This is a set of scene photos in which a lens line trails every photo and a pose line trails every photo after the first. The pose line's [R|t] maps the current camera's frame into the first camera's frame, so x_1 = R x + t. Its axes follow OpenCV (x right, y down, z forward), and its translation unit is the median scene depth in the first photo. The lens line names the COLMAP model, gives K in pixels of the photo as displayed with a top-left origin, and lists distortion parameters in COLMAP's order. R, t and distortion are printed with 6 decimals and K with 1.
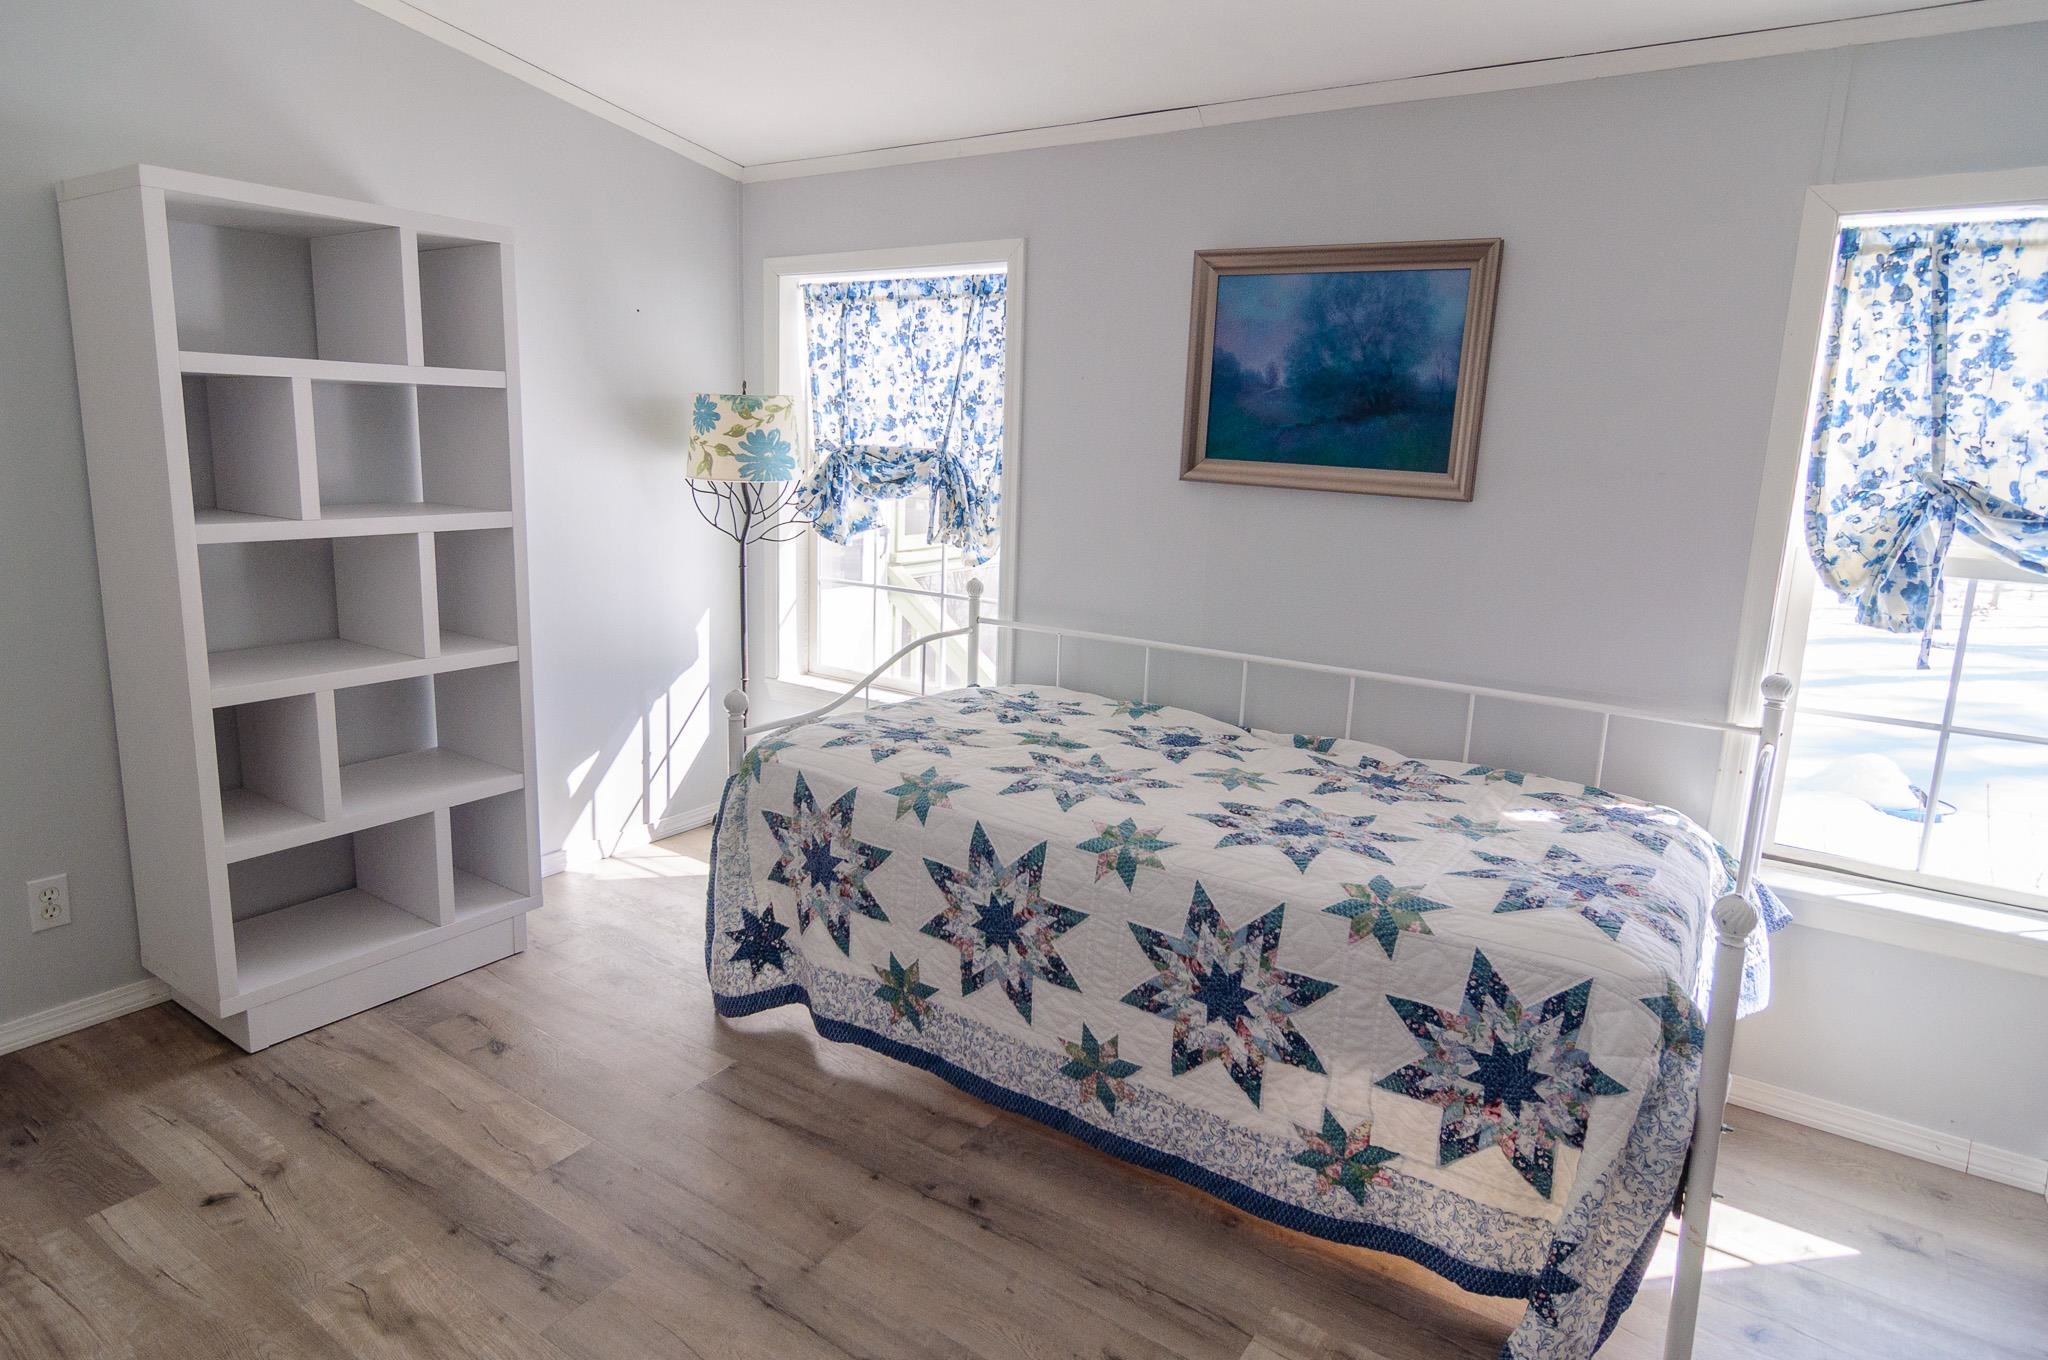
lens RADIAL K [[1155.3, 0, 1022.4], [0, 1155.3, 640.6], [0, 0, 1]] dist [-0.002190, -0.000393]
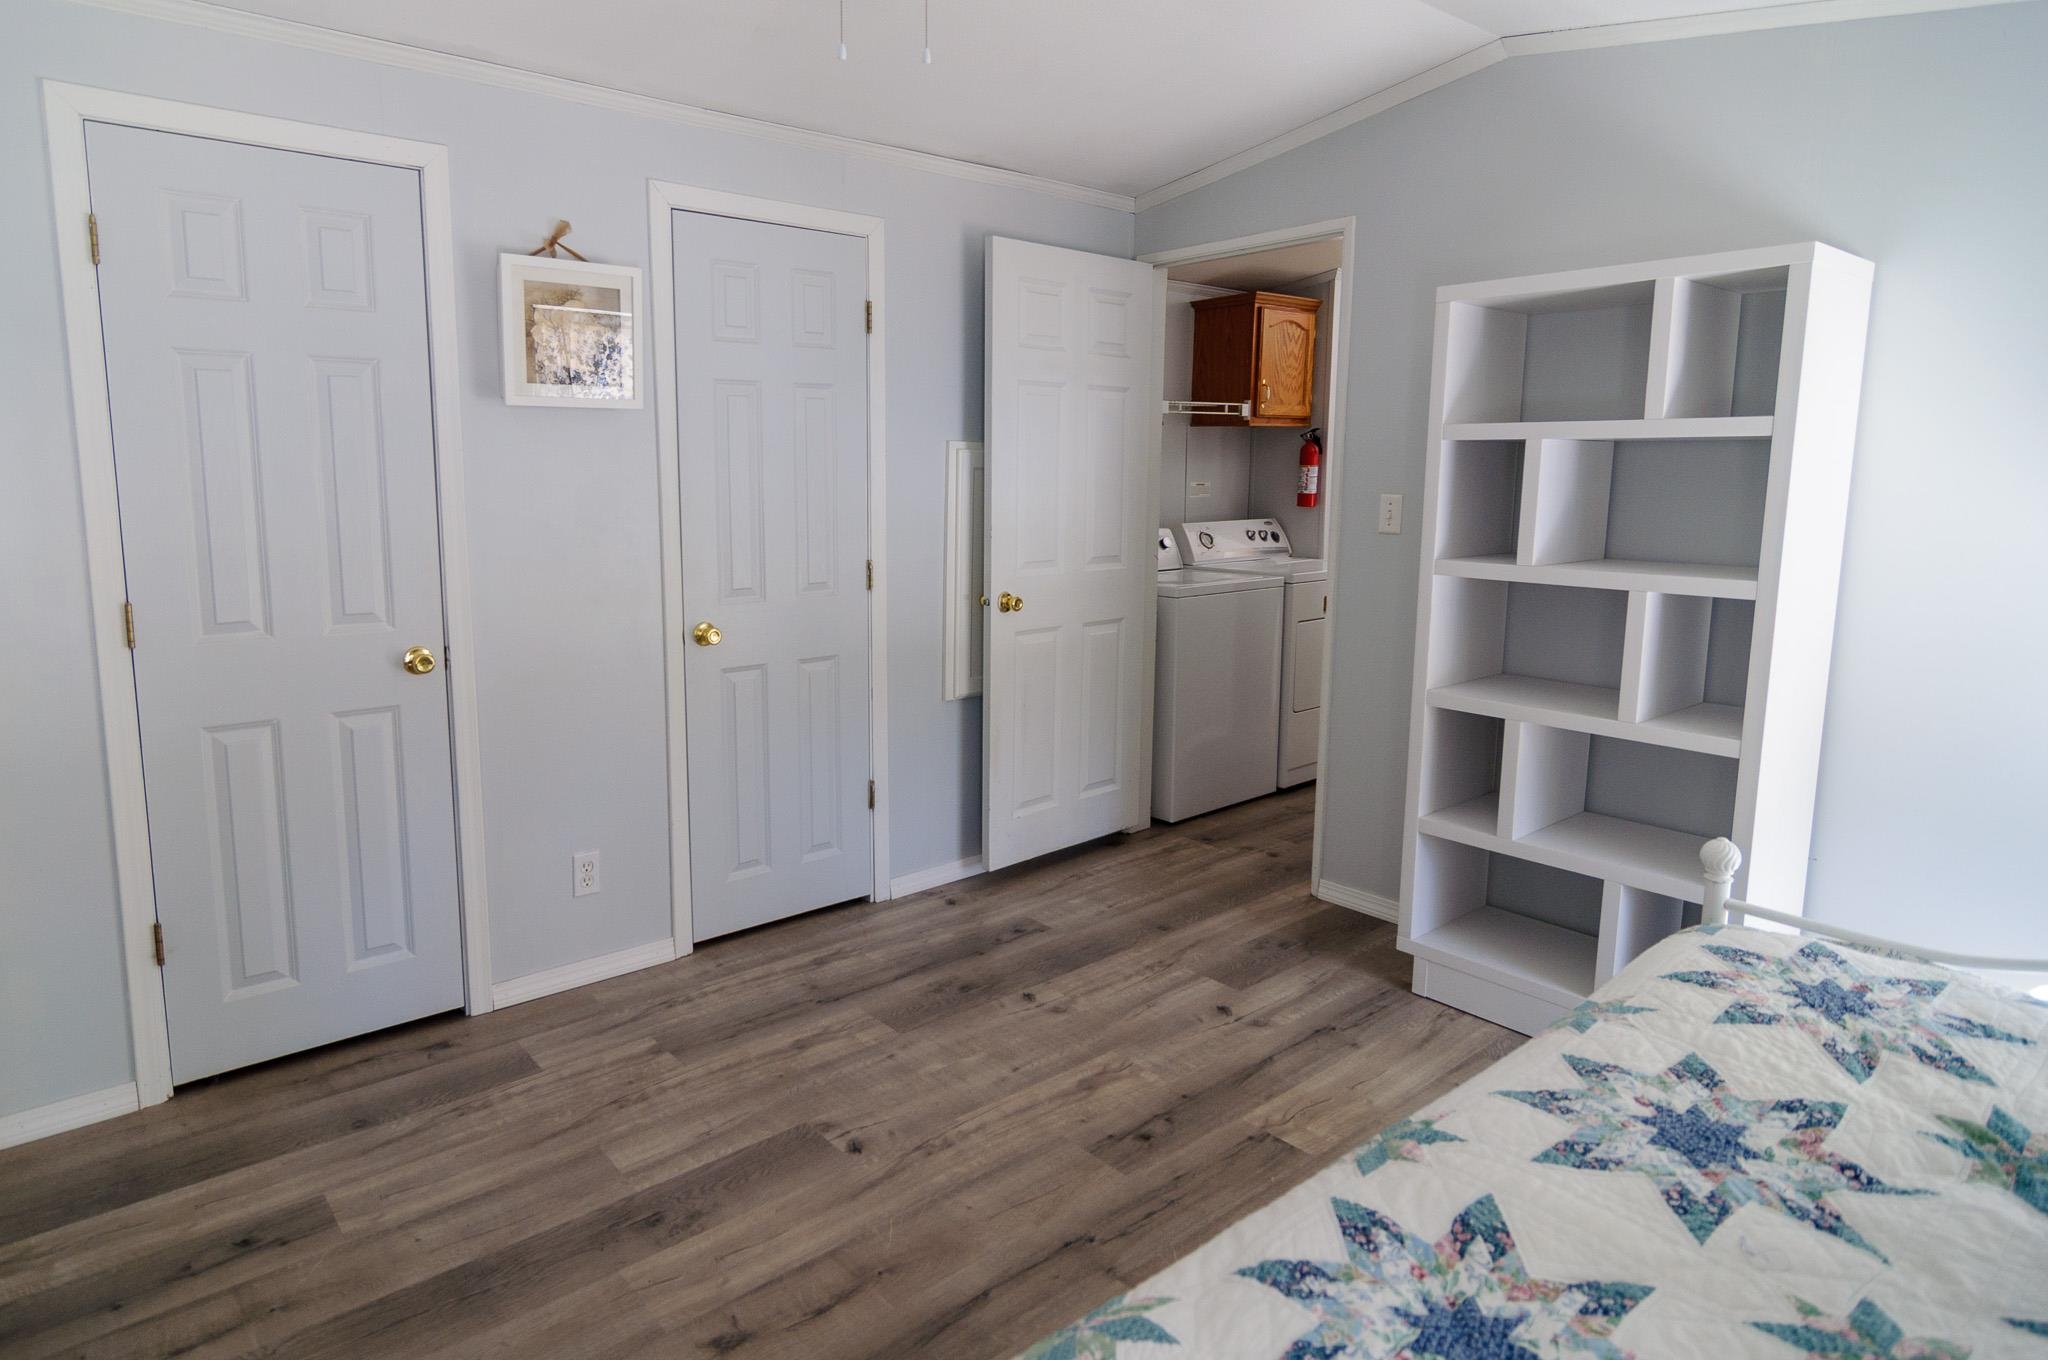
lens RADIAL K [[1214.8, 0, 1024.0], [0, 1214.8, 680.0], [0, 0, 1]] dist [-0.000906, -0.000157]
pose [[-0.243860, 0.135021, -0.960365, 0.607934], [-0.189461, 0.964548, 0.183718, -0.117108], [0.951124, 0.226753, -0.209634, 0.773417]]
